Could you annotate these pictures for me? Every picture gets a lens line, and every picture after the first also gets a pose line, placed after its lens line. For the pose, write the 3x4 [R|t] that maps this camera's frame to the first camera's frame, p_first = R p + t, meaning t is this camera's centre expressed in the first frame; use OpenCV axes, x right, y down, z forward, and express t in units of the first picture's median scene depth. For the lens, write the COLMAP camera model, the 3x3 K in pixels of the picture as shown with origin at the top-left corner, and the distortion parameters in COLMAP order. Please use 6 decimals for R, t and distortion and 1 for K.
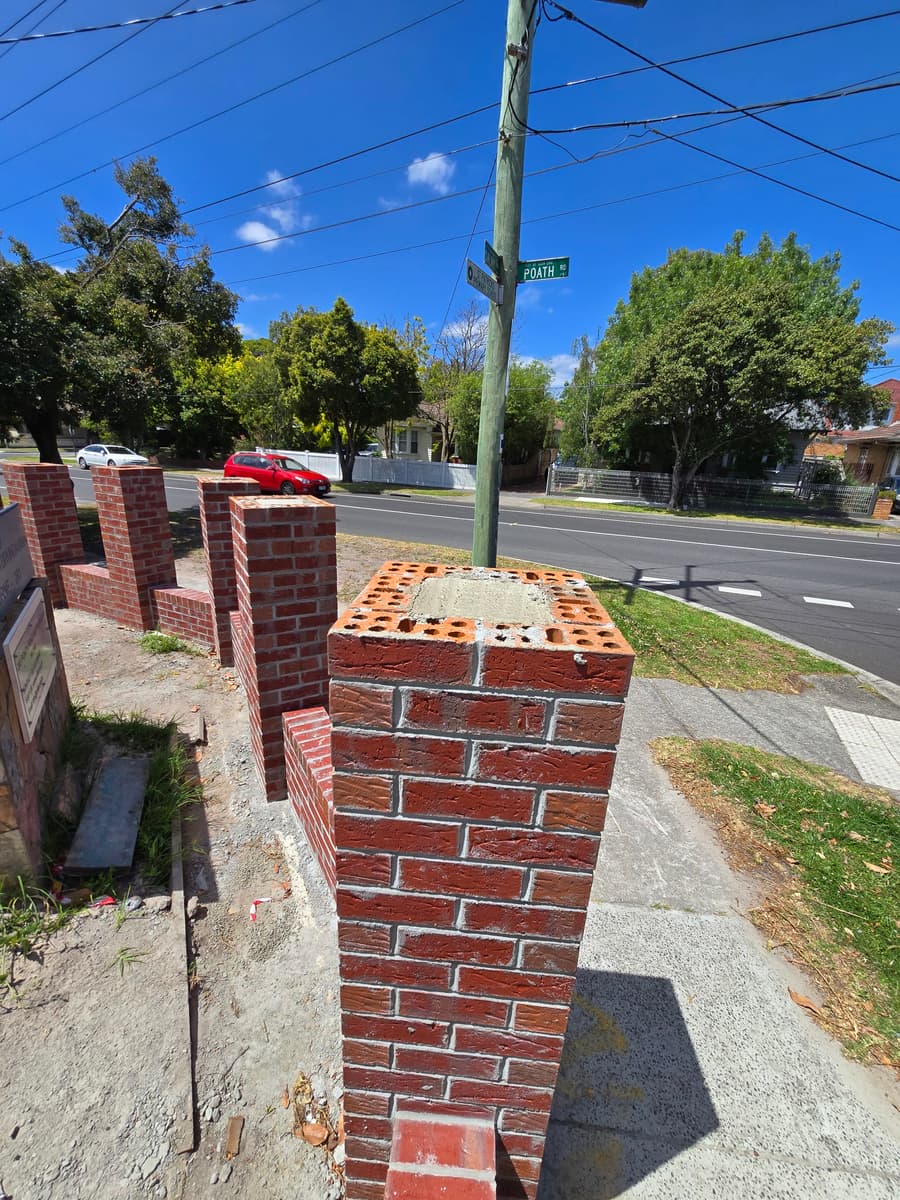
lens RADIAL K [[489.5, 0, 450.6], [0, 489.5, 597.4], [0, 0, 1]] dist [0.002496, -0.000535]
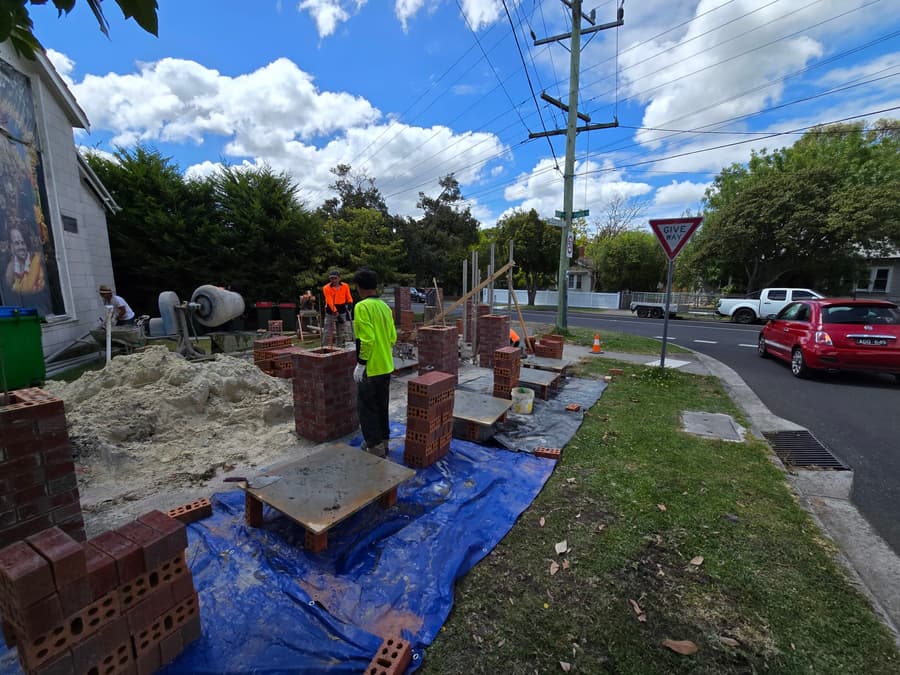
lens RADIAL K [[367.1, 0, 449.7], [0, 367.1, 338.0], [0, 0, 1]] dist [0.002496, -0.000535]
pose [[0.896919, 0.027393, -0.441346, 0.197718], [-0.101535, 0.984170, -0.145259, 0.176920], [0.430380, 0.175097, 0.885502, -0.454302]]
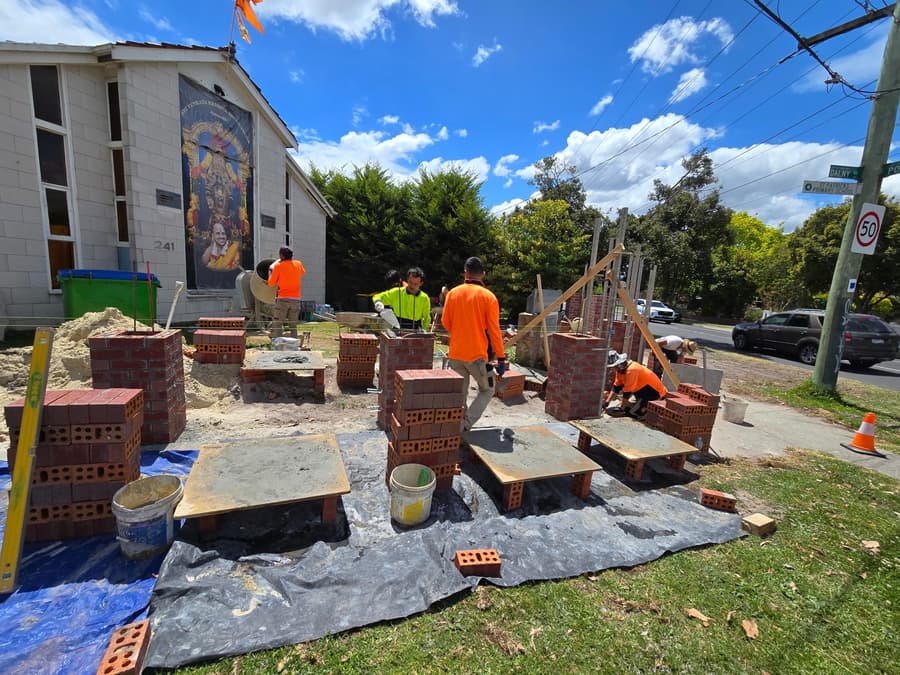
lens RADIAL K [[367.1, 0, 450.8], [0, 367.1, 340.2], [0, 0, 1]] dist [0.002496, -0.000535]
pose [[0.425465, 0.124891, -0.896316, 0.273651], [-0.322786, 0.946230, -0.021375, 0.102083], [0.845452, 0.298413, 0.442901, -0.170005]]
